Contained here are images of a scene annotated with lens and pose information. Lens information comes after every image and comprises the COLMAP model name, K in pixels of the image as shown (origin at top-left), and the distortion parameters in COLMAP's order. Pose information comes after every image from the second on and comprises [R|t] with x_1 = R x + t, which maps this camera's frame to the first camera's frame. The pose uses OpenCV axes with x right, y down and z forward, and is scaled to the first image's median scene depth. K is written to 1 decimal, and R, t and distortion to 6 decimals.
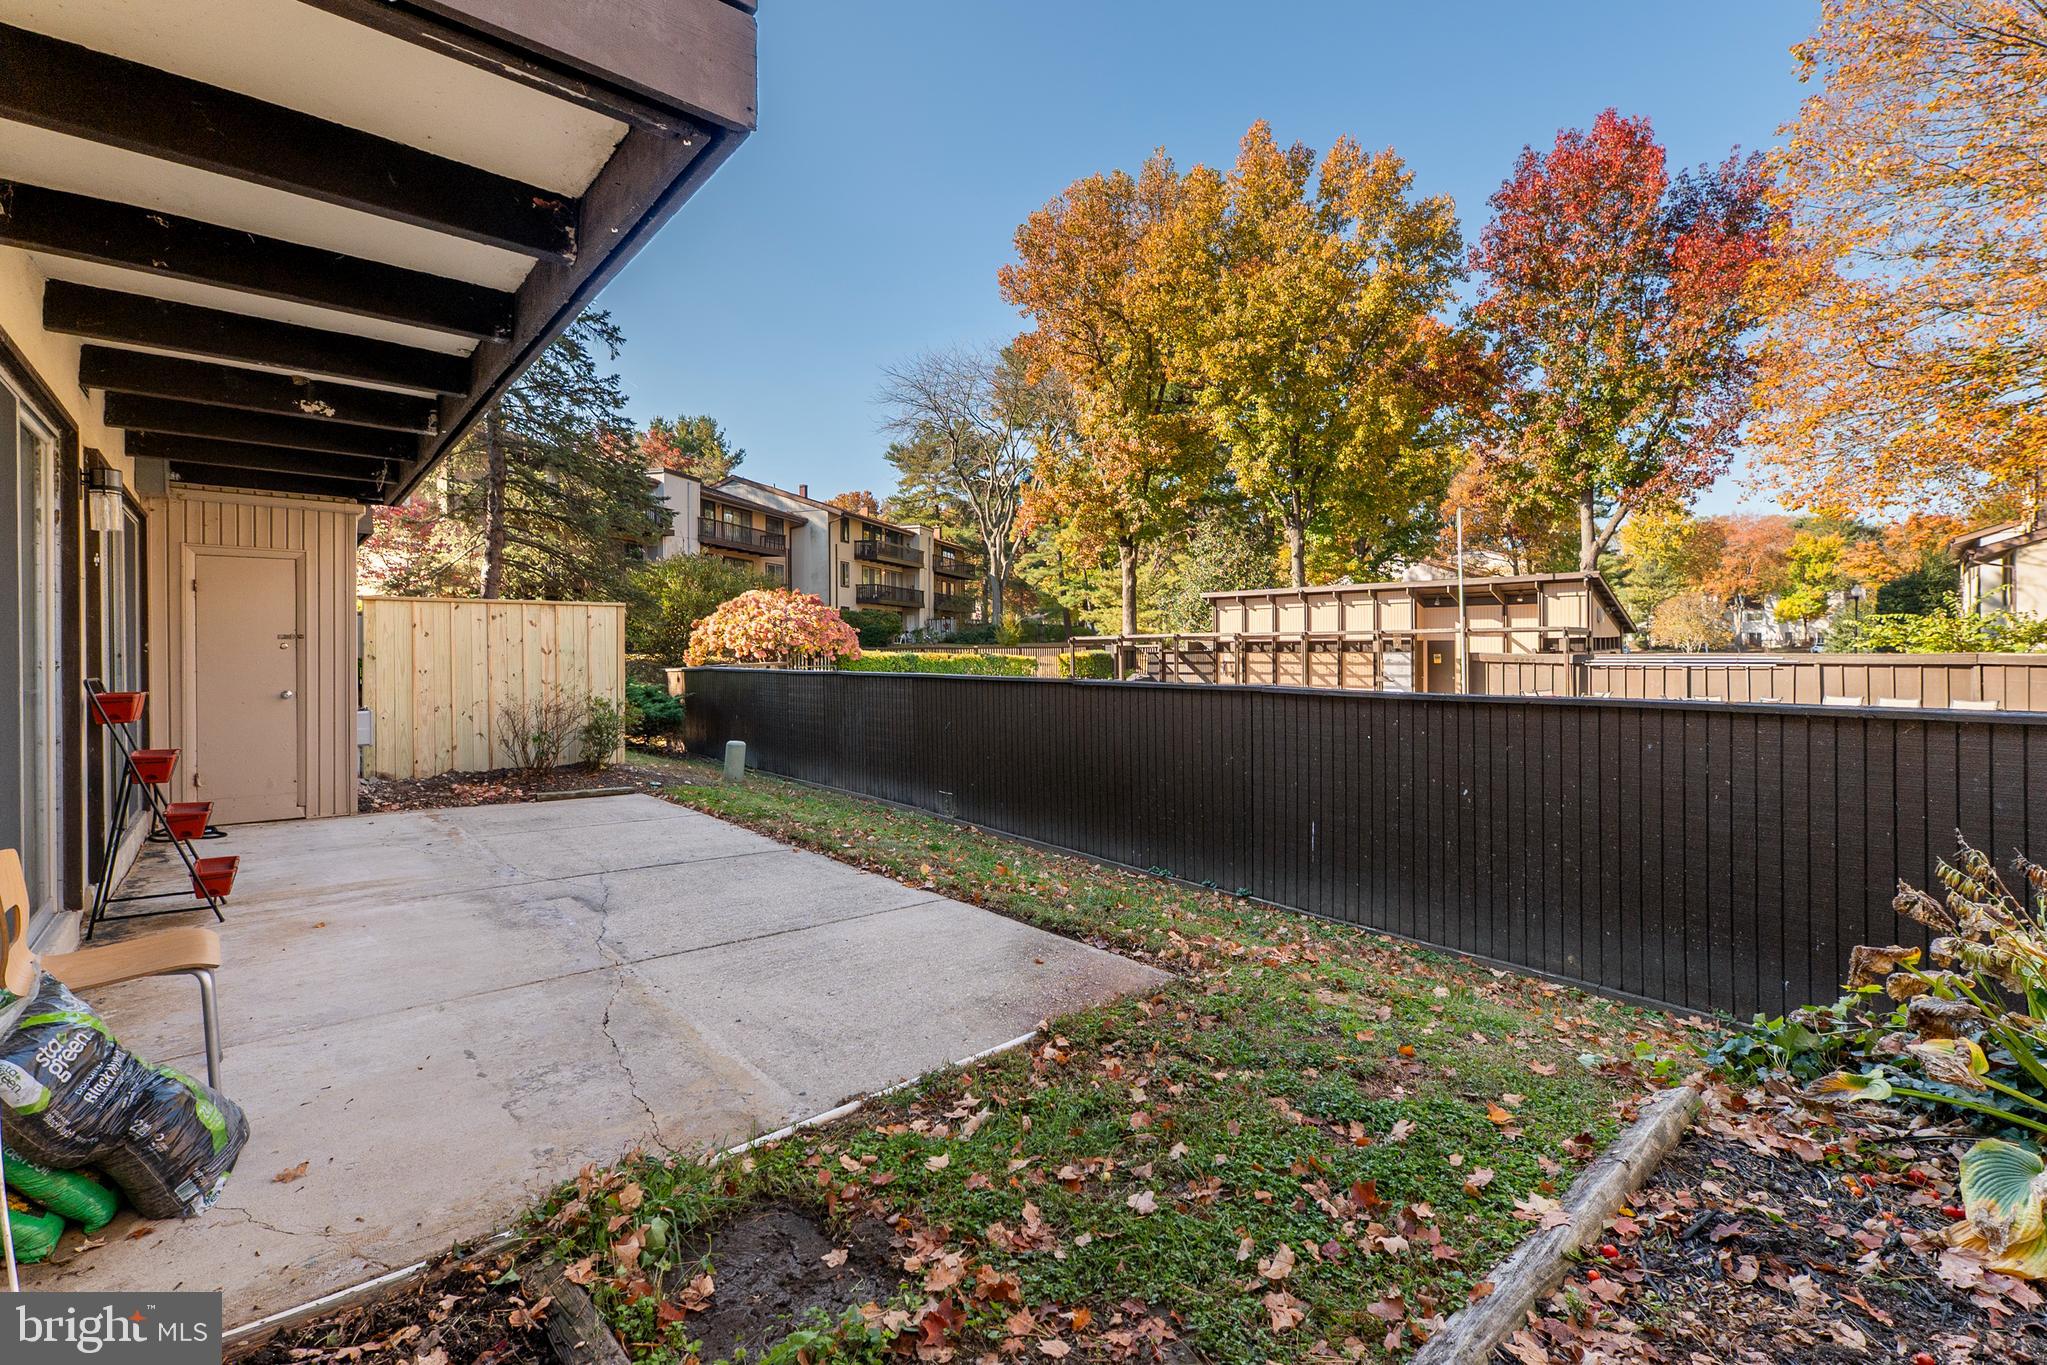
lens RADIAL K [[903.5, 0, 1016.6], [0, 903.5, 658.7], [0, 0, 1]] dist [0.016921, 0.000197]
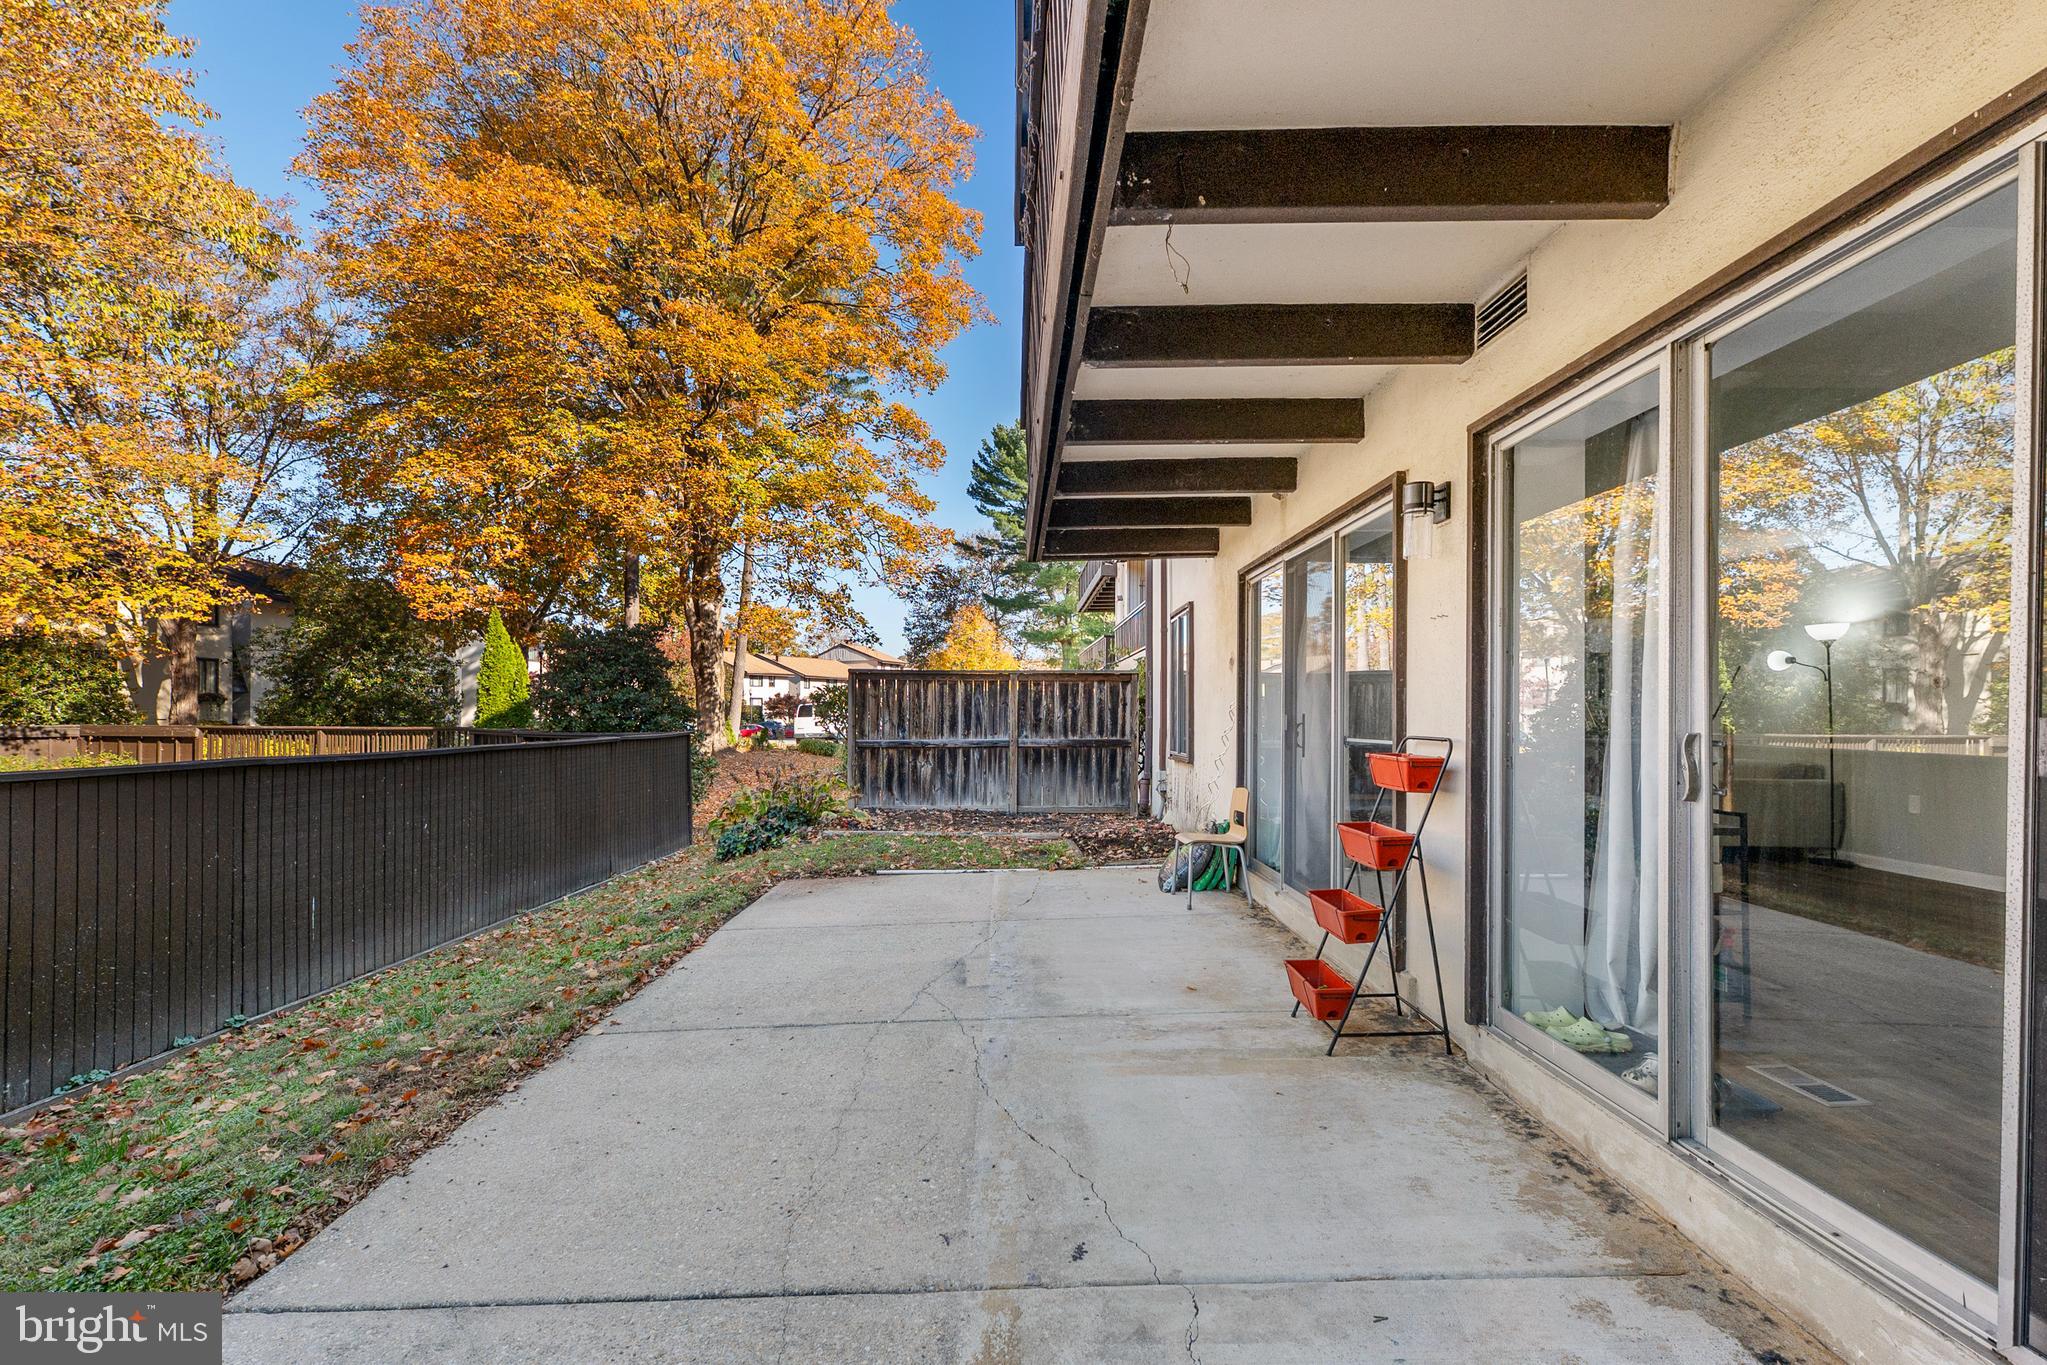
lens RADIAL K [[880.8, 0, 1020.3], [0, 880.8, 715.0], [0, 0, 1]] dist [0.000318, 0.000140]
pose [[-0.778203, 0.008337, 0.627957, -0.840847], [0.010510, 0.999945, -0.000251, -0.001974], [-0.627925, 0.006405, -0.778248, 1.277627]]
